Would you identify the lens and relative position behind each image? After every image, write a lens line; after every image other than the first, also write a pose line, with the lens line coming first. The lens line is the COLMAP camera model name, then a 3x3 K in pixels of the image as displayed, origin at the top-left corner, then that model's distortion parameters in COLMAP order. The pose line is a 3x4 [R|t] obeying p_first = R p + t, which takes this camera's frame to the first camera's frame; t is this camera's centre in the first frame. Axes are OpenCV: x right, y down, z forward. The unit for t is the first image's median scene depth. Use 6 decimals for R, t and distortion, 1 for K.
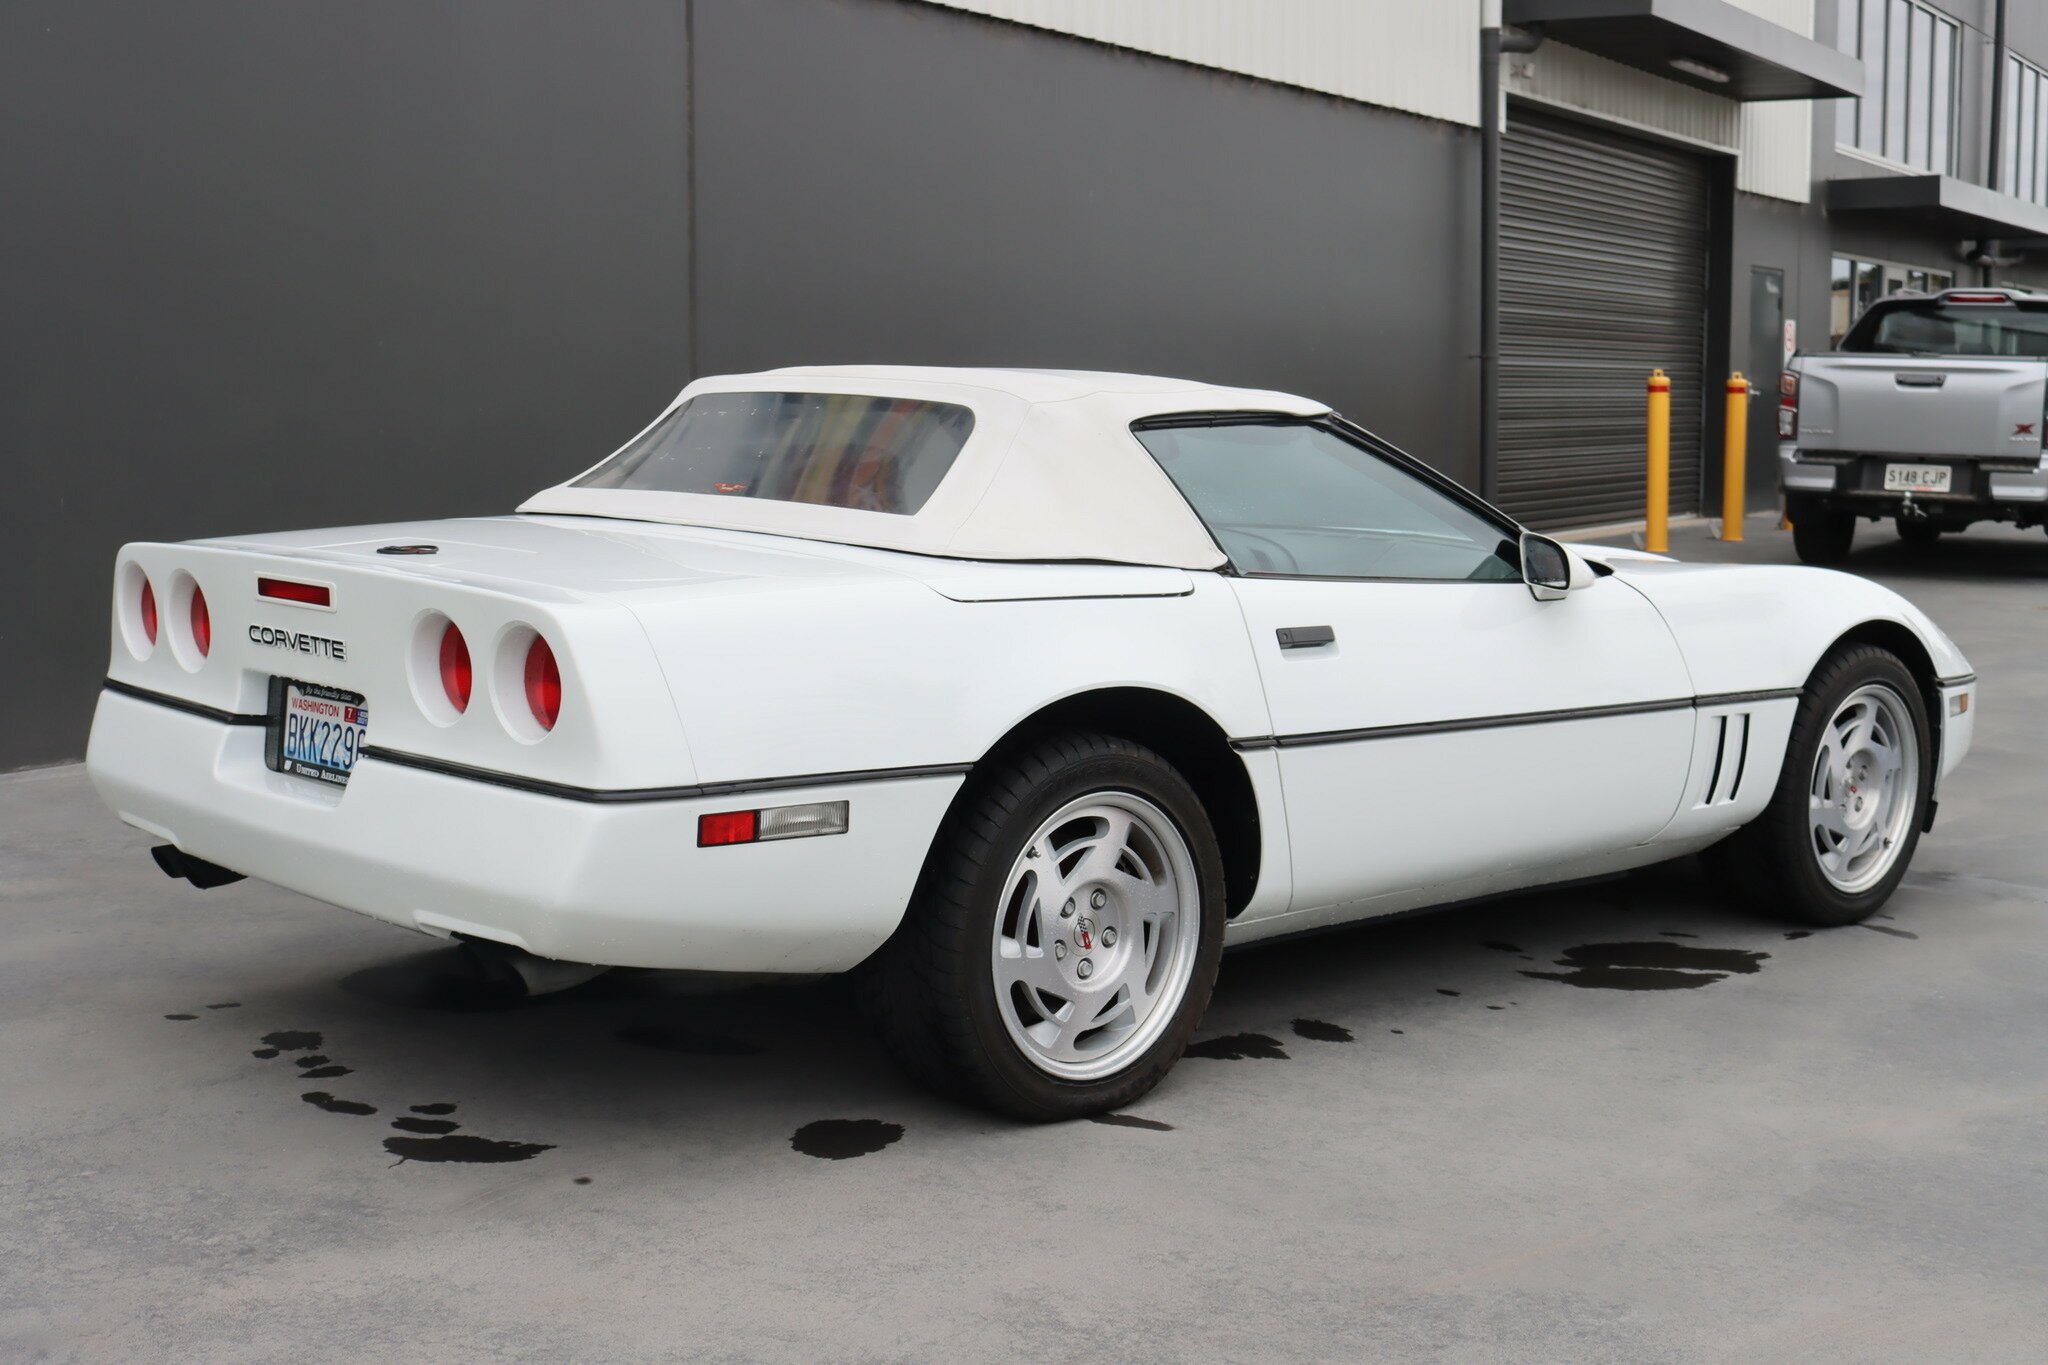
lens RADIAL K [[2711.0, 0, 1024.0], [0, 2711.0, 682.5], [0, 0, 1]] dist [-0.061708, -0.072214]
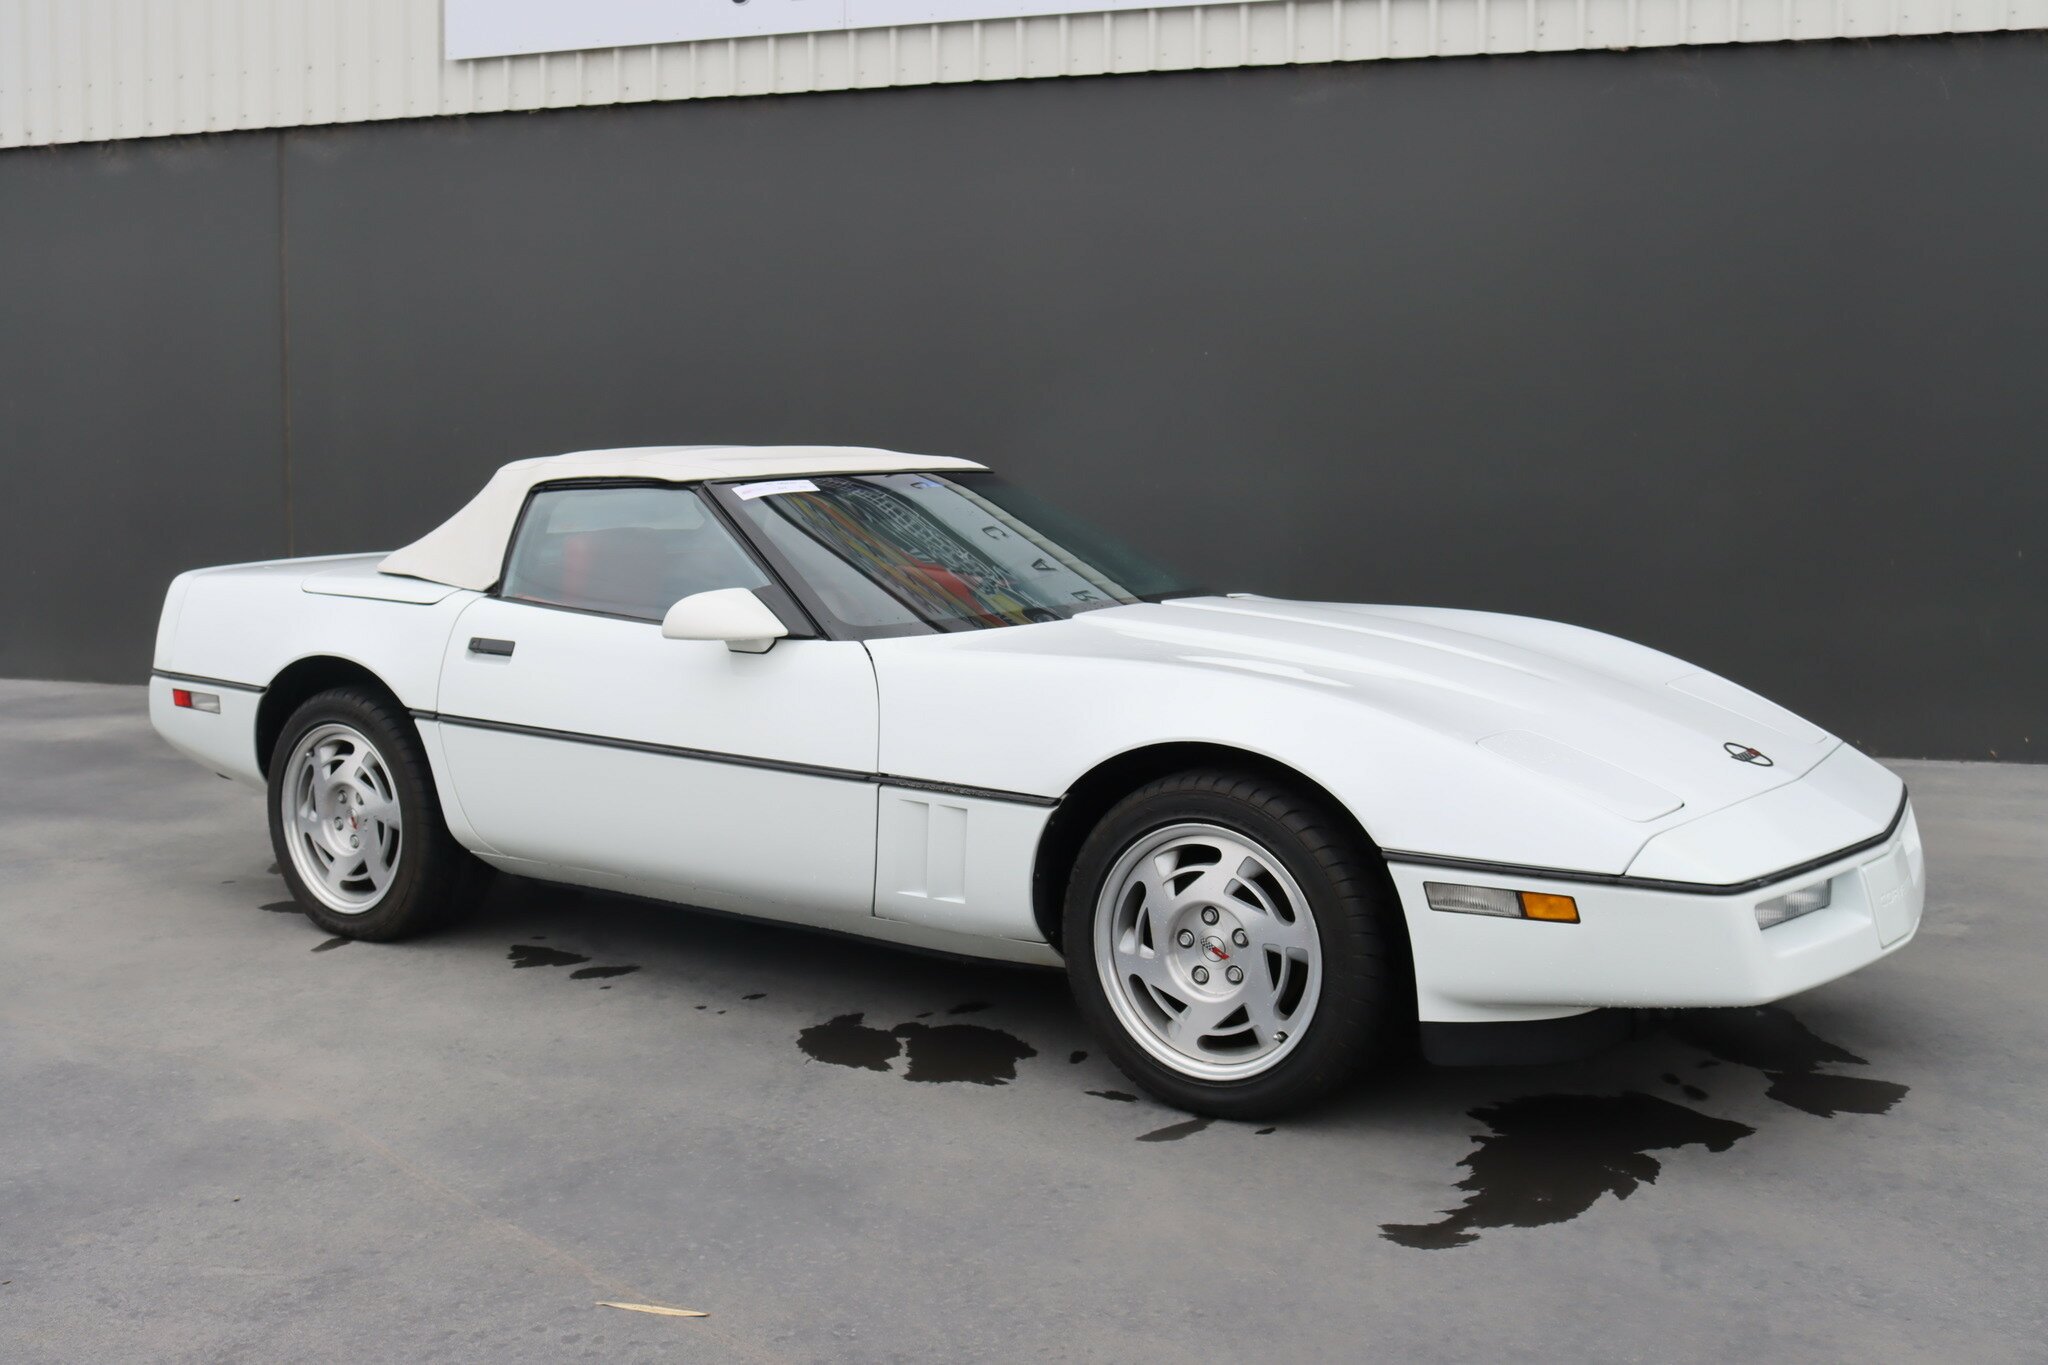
lens RADIAL K [[2118.1, 0, 1024.0], [0, 2118.1, 682.5], [0, 0, 1]] dist [-0.125948, 0.134416]
pose [[0.215295, 0.095345, -0.971884, 0.980431], [-0.109538, 0.991299, 0.072985, -0.087074], [0.970386, 0.090745, 0.223865, 0.866495]]
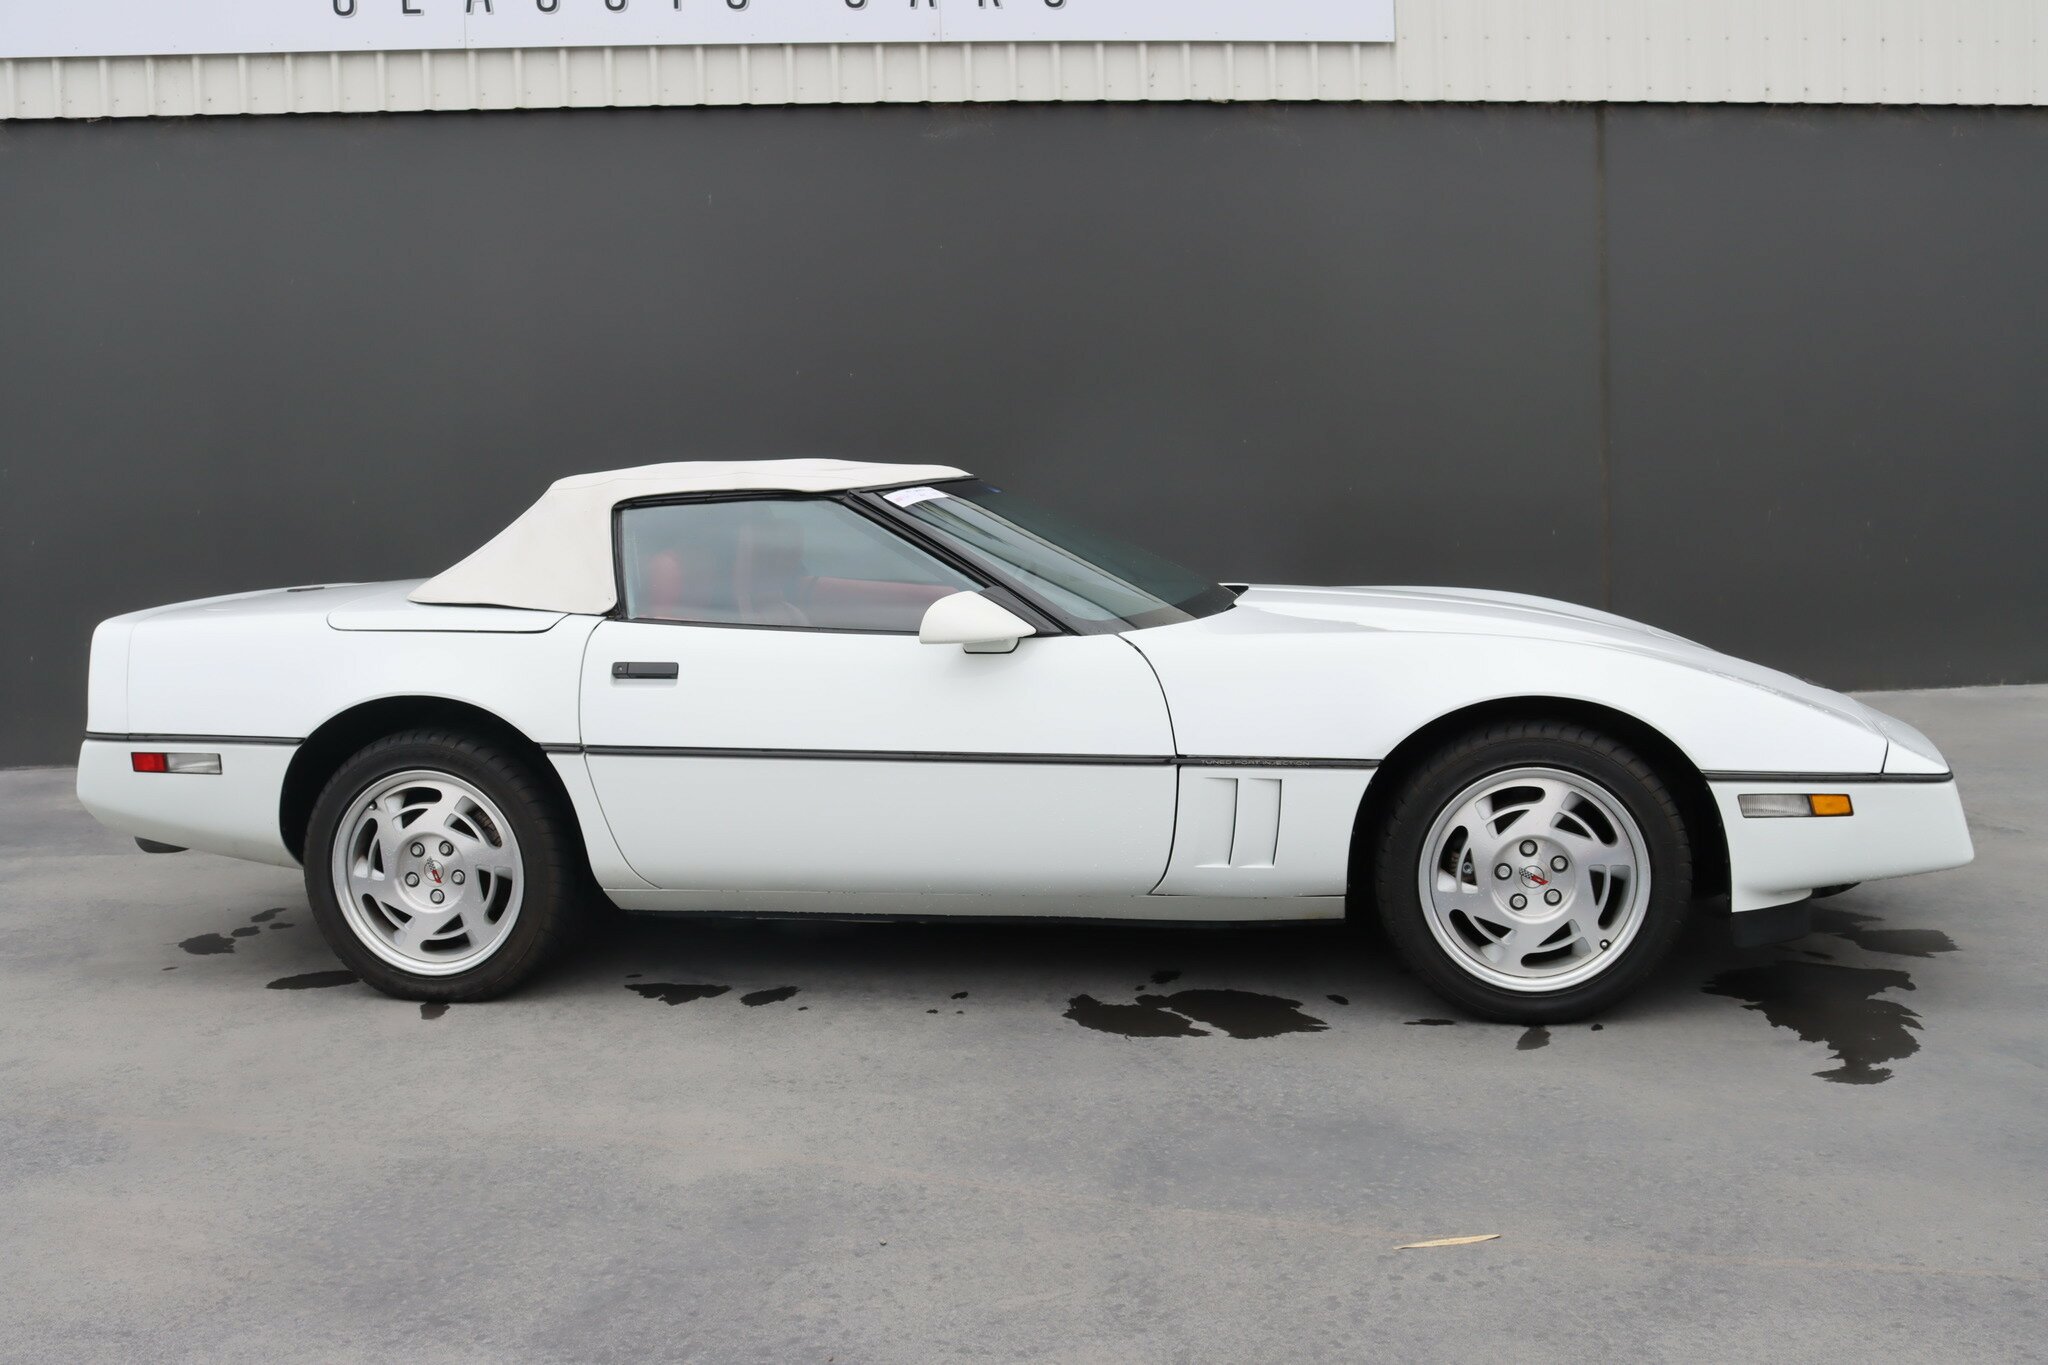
lens RADIAL K [[2042.4, 0, 1024.0], [0, 2042.4, 682.5], [0, 0, 1]] dist [-0.117773, 0.098507]
pose [[0.604868, 0.054096, -0.794486, 0.814549], [-0.057416, 0.998056, 0.024245, -0.037419], [0.794253, 0.030951, 0.606799, 0.478888]]
